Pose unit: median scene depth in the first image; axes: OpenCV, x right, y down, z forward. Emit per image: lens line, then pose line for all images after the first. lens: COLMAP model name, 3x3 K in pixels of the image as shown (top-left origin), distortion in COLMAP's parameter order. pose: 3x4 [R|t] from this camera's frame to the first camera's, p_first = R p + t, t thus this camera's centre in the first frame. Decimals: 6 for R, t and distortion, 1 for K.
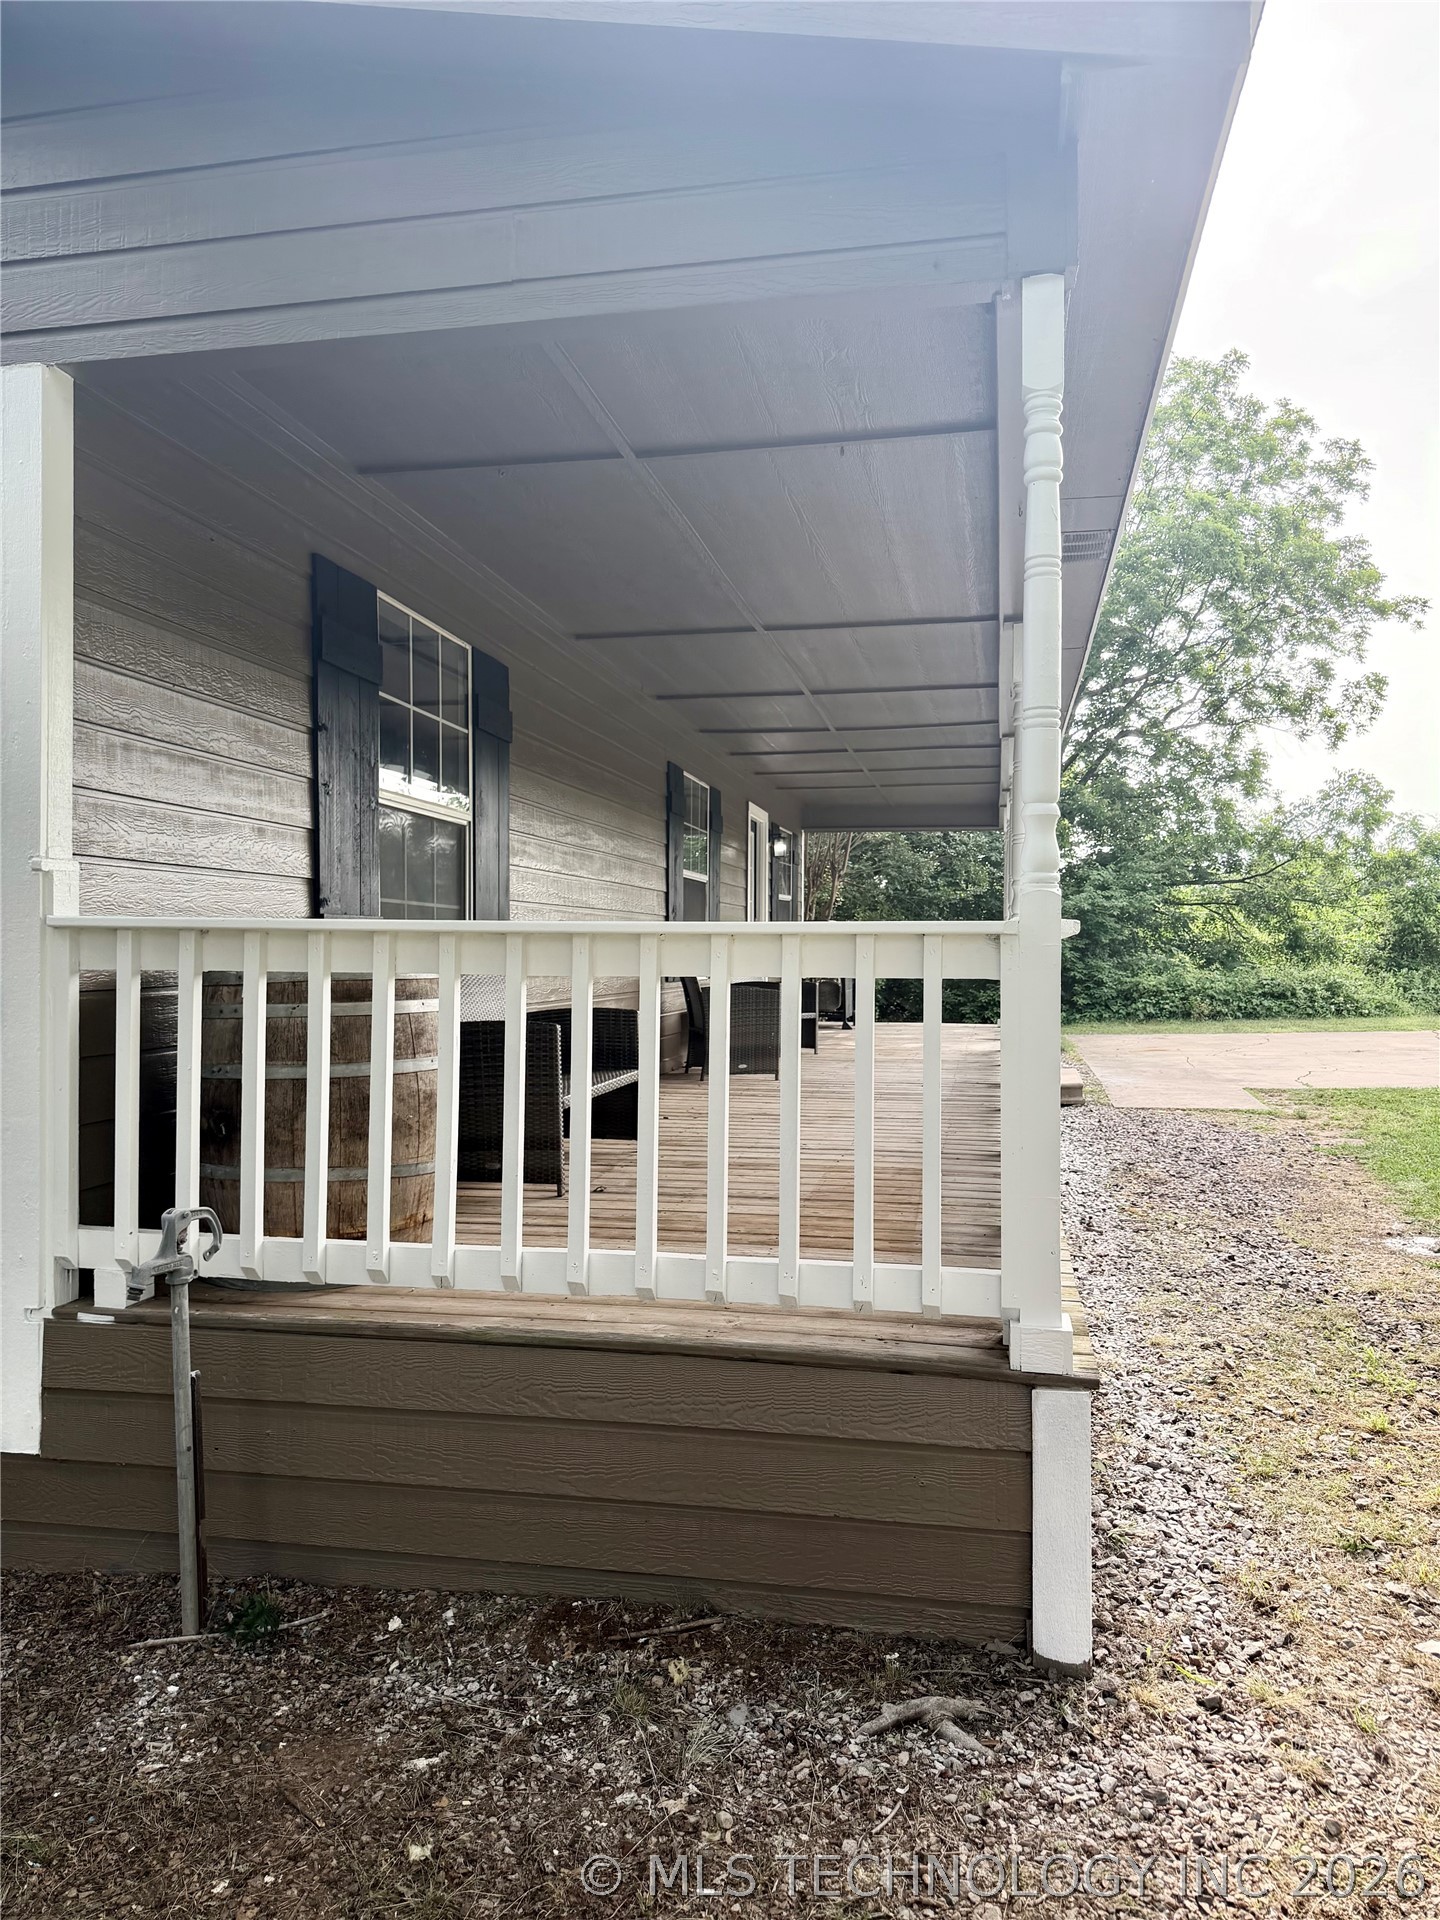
lens RADIAL K [[1356.4, 0, 722.9], [0, 1356.4, 954.7], [0, 0, 1]] dist [0.004175, 0.009227]
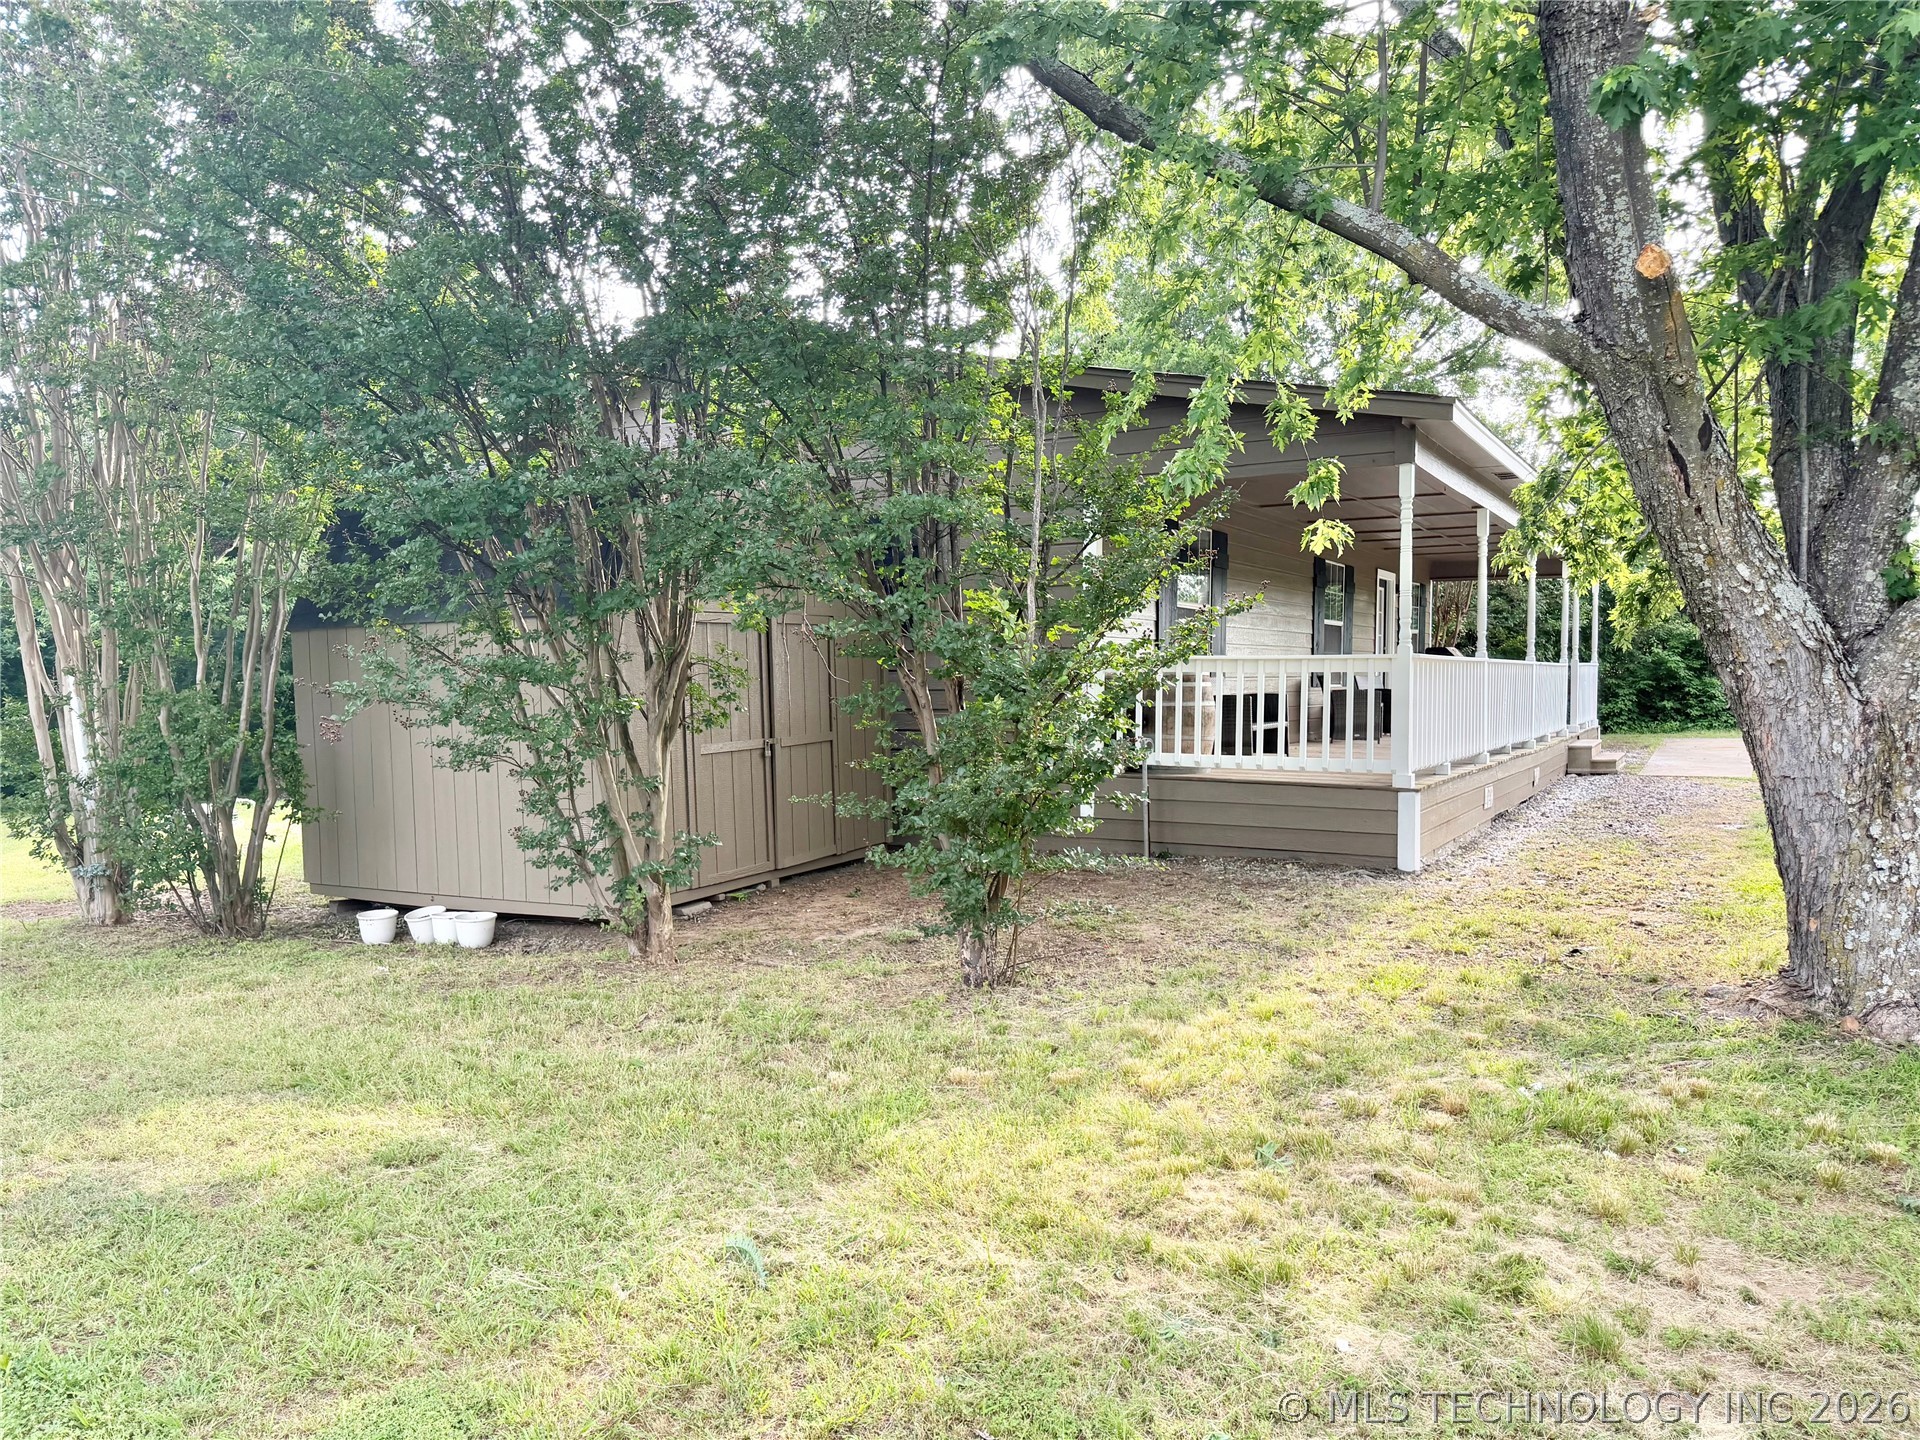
lens RADIAL K [[1356.4, 0, 960.0], [0, 1356.4, 716.7], [0, 0, 1]] dist [0.004175, 0.009227]
pose [[0.948915, 0.005675, -0.315481, 0.204339], [0.002986, 0.999632, 0.026963, 0.026997], [0.315517, -0.026528, 0.948549, -2.051346]]
